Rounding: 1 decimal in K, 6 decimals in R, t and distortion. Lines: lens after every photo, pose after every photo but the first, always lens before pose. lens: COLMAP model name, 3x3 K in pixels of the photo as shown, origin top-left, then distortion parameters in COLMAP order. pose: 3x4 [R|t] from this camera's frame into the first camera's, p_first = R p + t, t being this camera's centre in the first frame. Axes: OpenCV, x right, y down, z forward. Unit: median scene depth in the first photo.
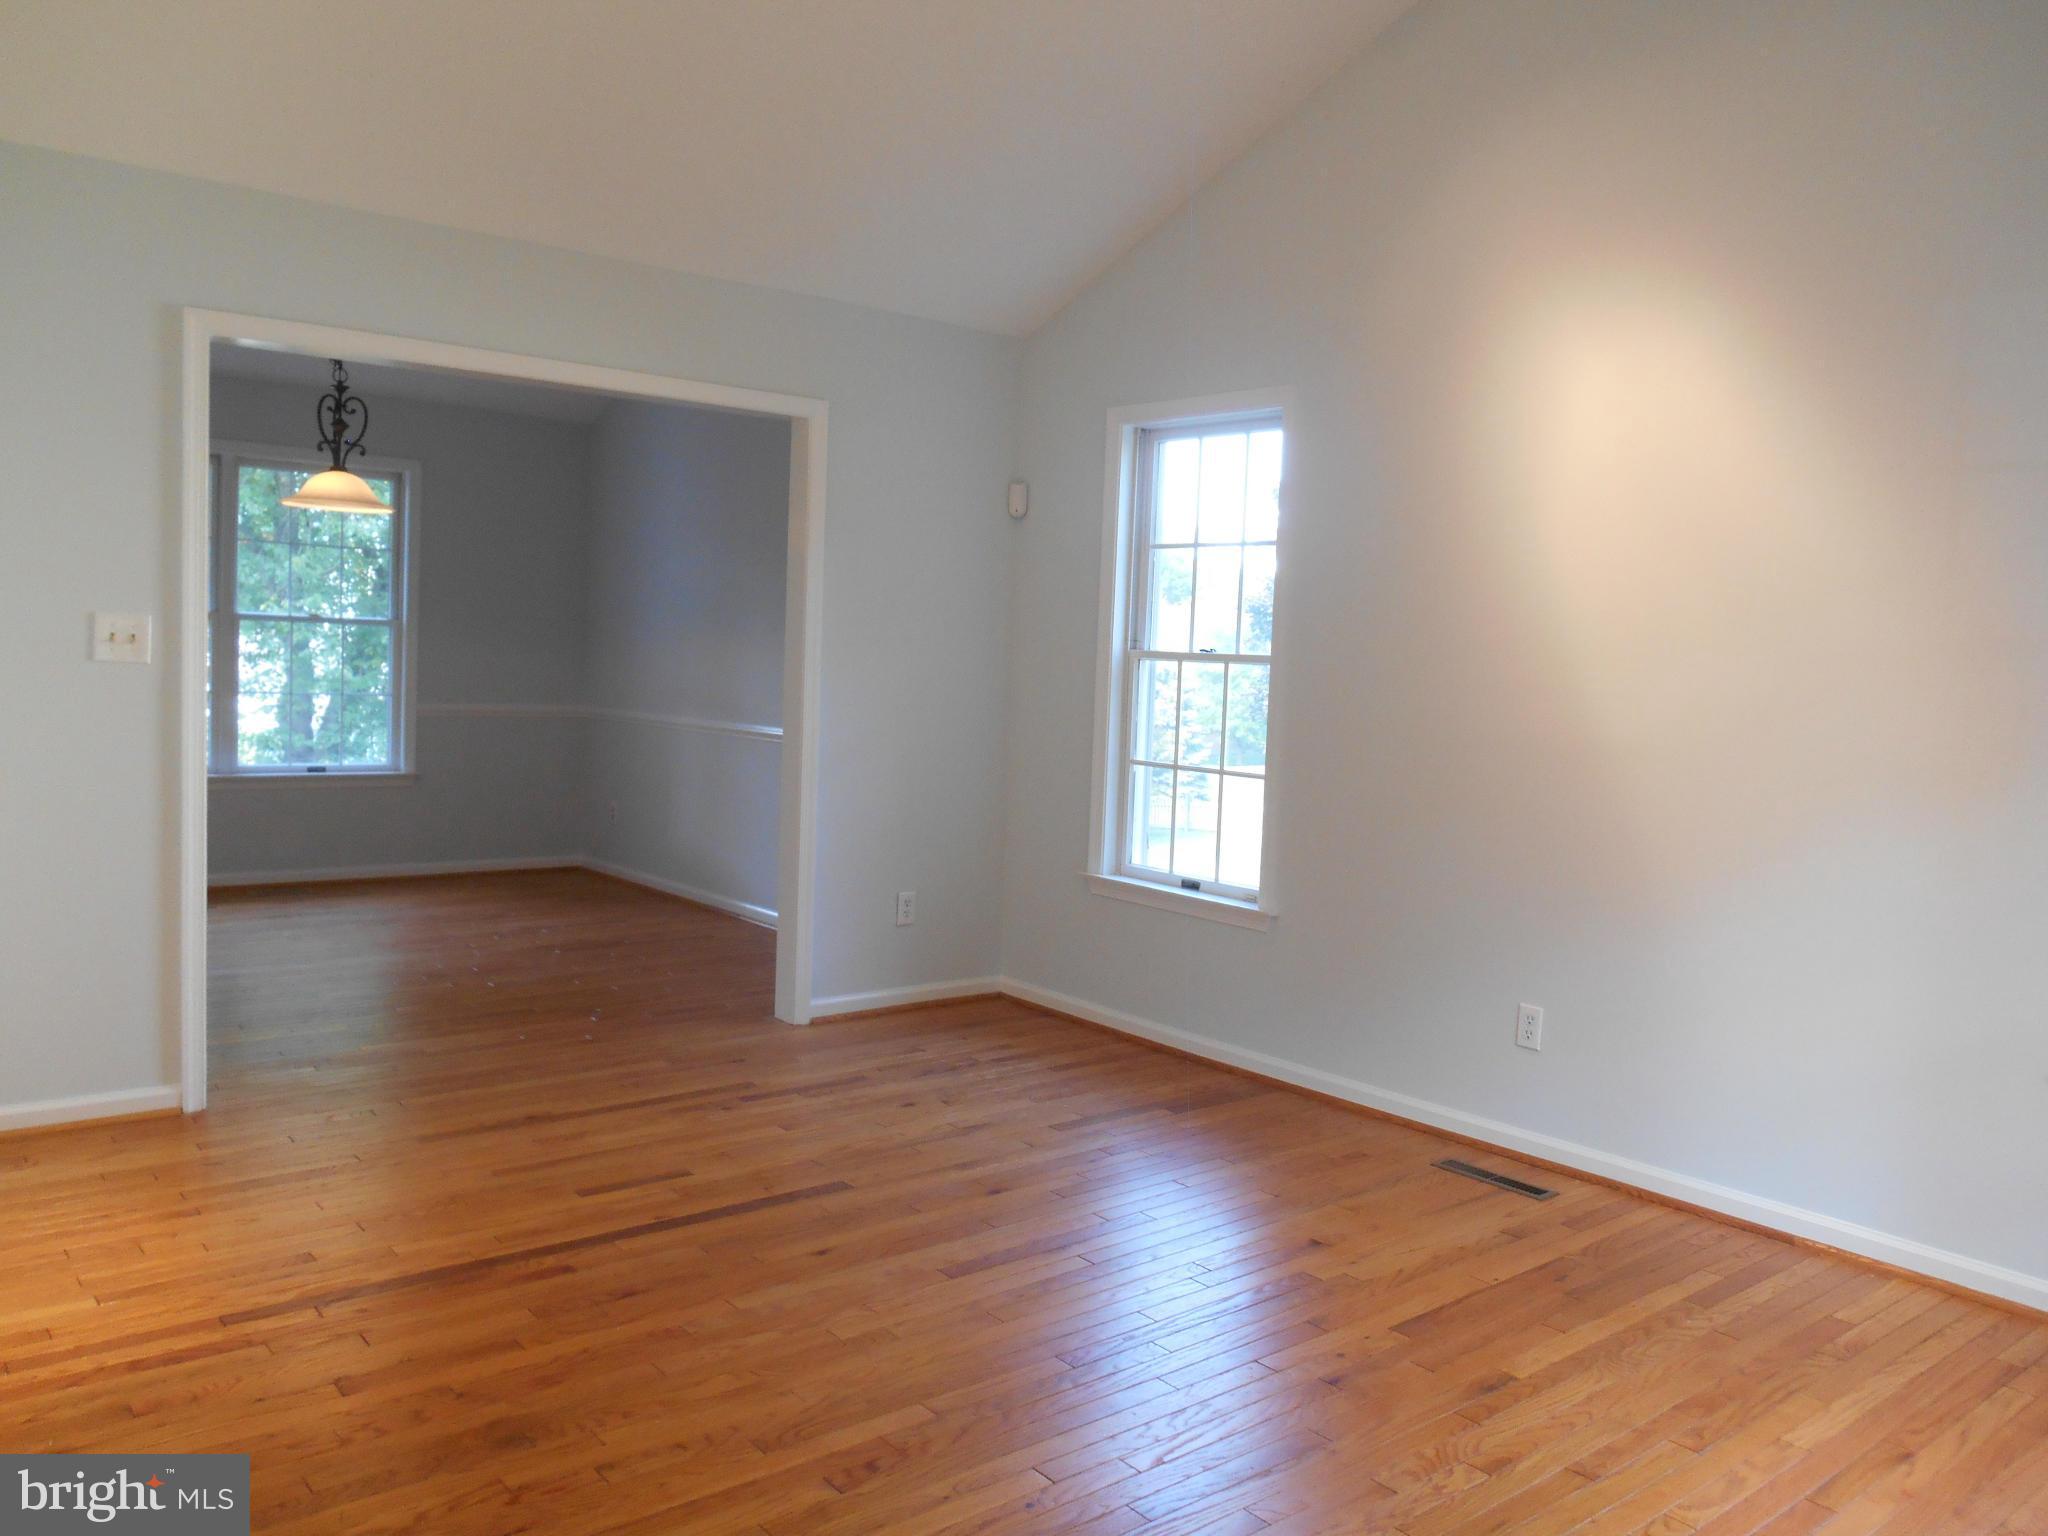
lens RADIAL K [[1554.1, 0, 1037.4], [0, 1554.1, 782.2], [0, 0, 1]] dist [-0.067390, 0.027960]
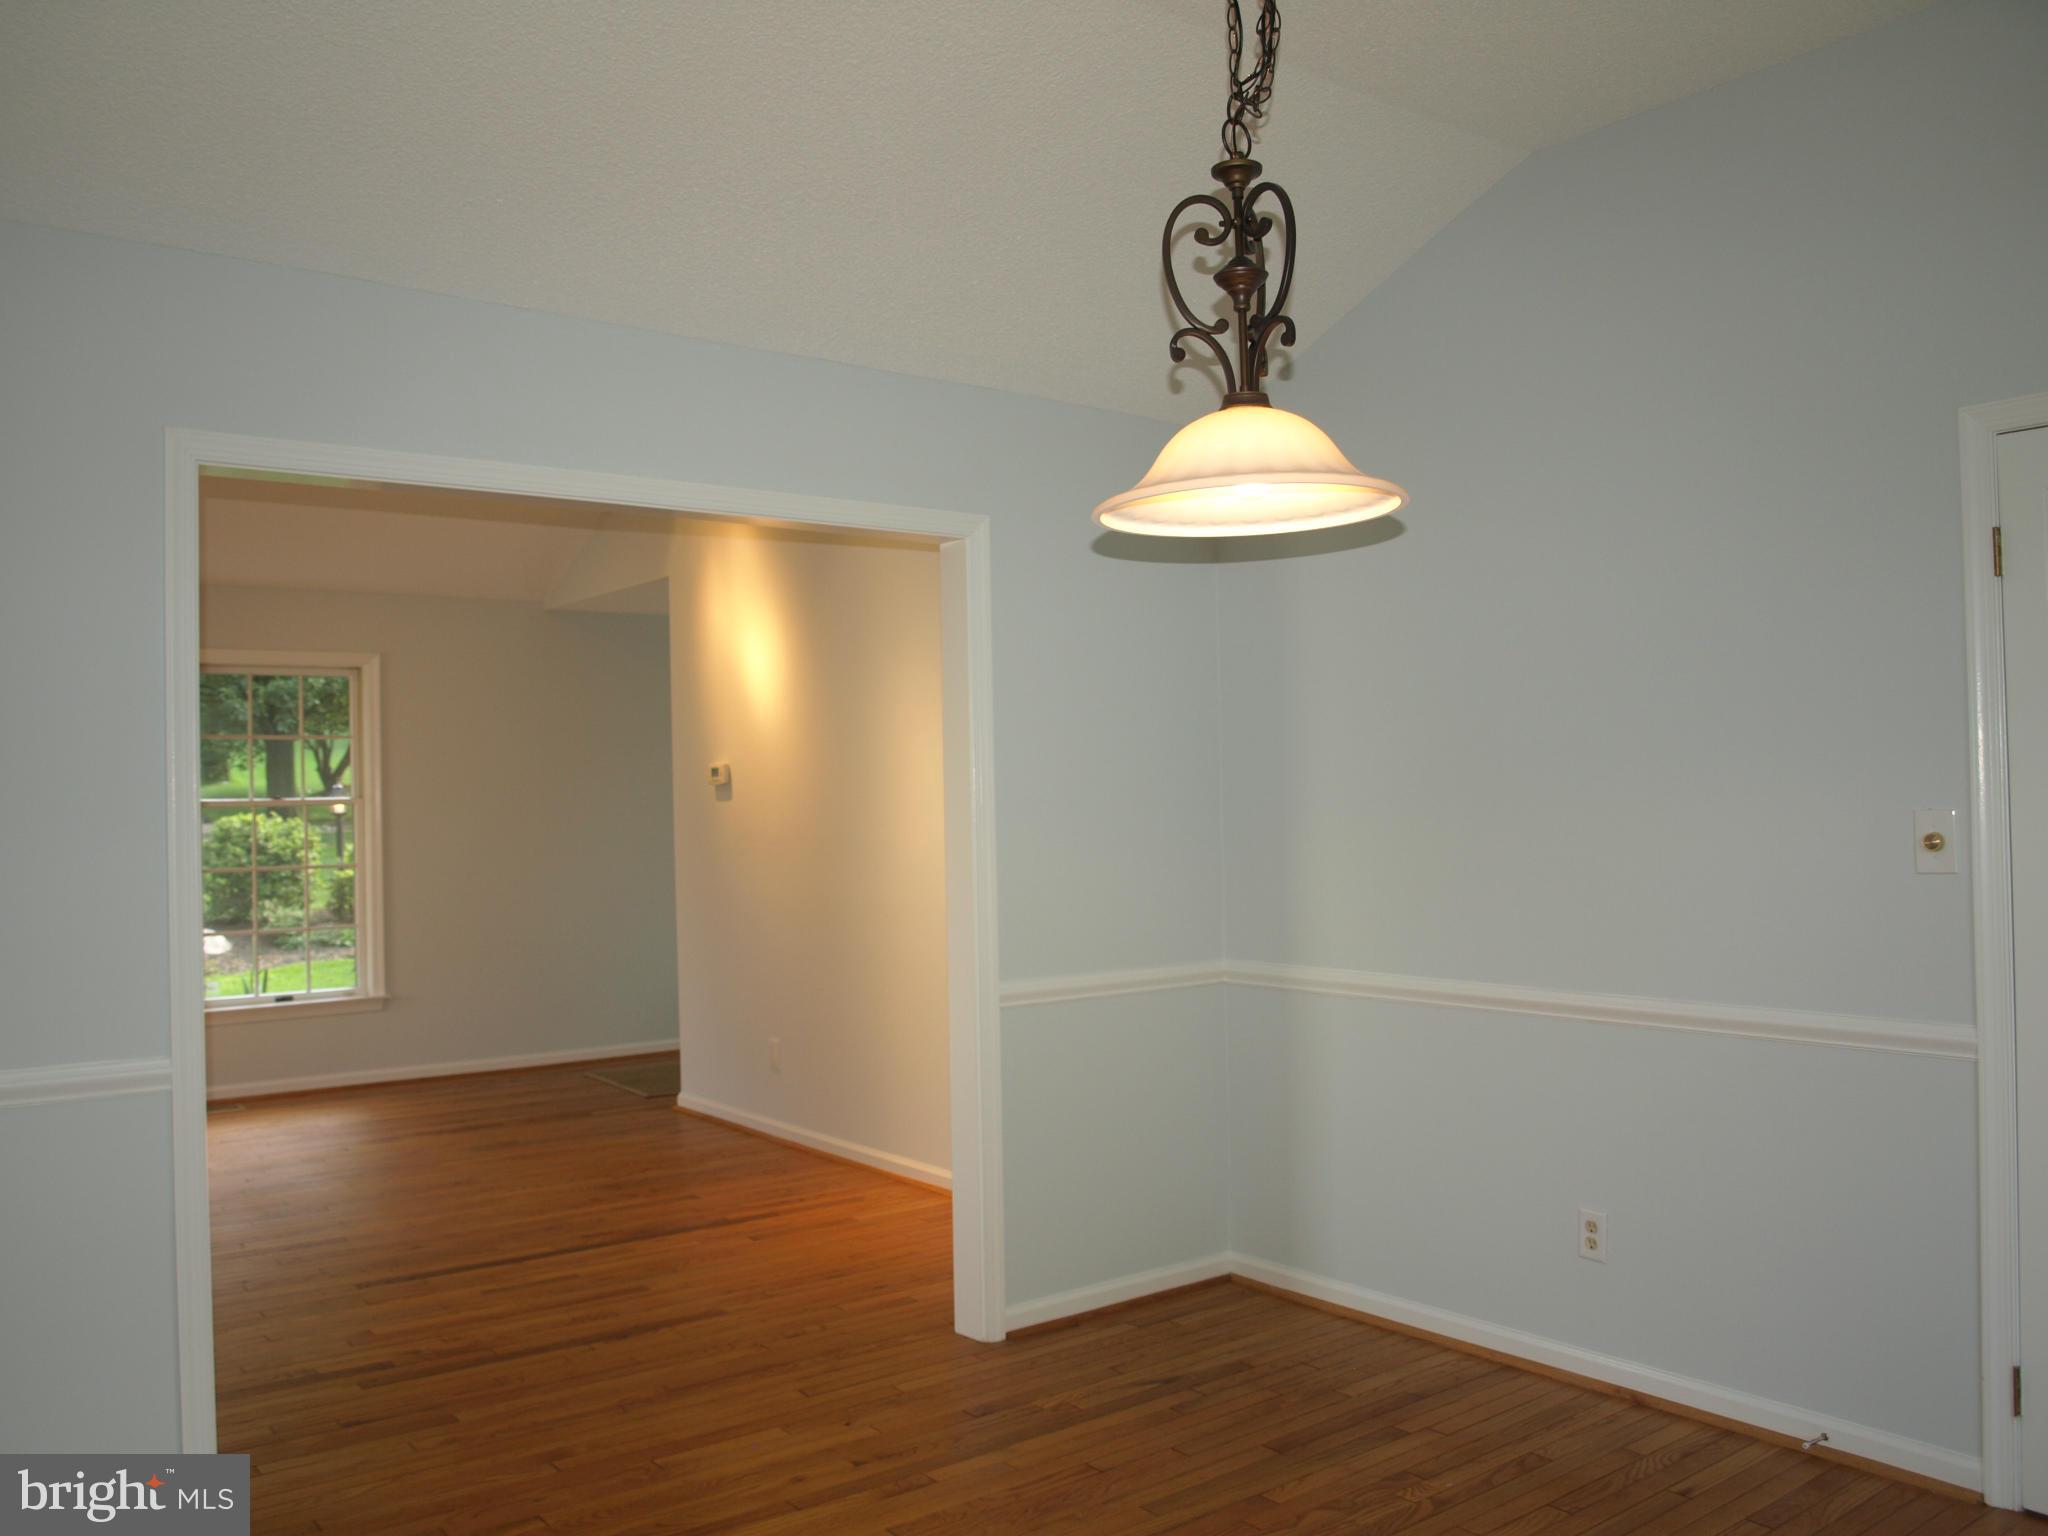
lens RADIAL K [[1554.1, 0, 1037.4], [0, 1554.1, 782.2], [0, 0, 1]] dist [-0.067390, 0.027960]
pose [[-0.999622, -0.026018, 0.008866, -0.595158], [-0.025329, 0.997184, 0.070593, -0.209140], [-0.010678, 0.070342, -0.997466, 1.959613]]
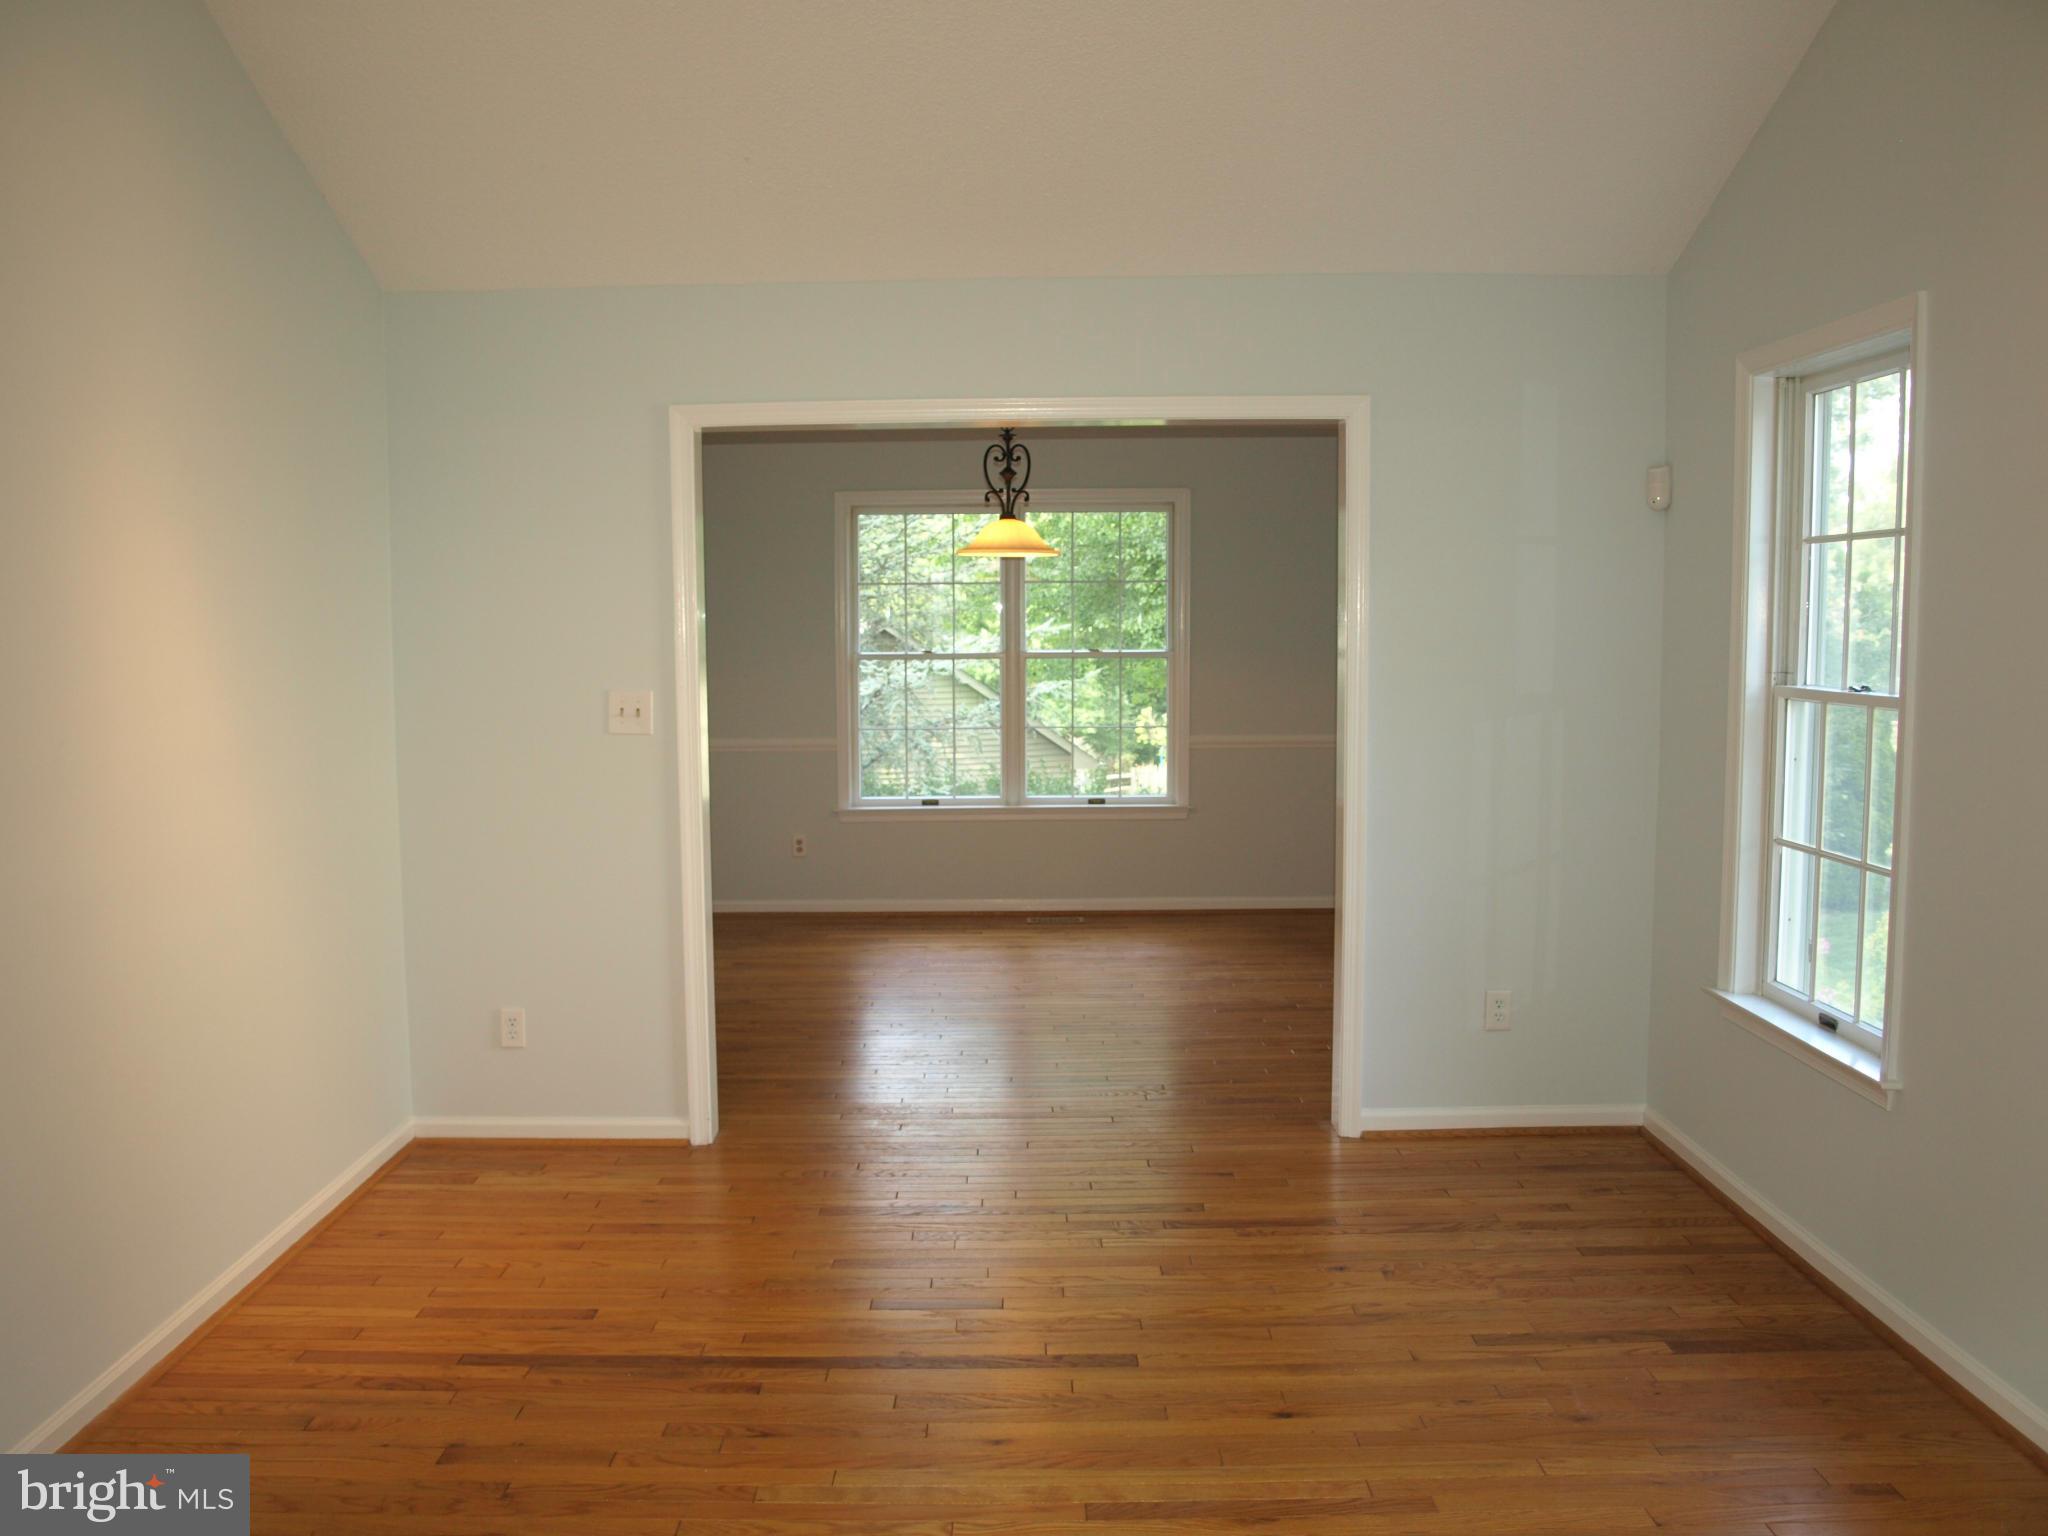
lens RADIAL K [[1611.7, 0, 1020.8], [0, 1611.7, 788.1], [0, 0, 1]] dist [-0.091793, 0.008119]
pose [[0.759914, 0.018421, -0.649763, 0.349078], [-0.013846, 0.999830, 0.012152, -0.053781], [0.649876, -0.000238, 0.760040, 0.277290]]
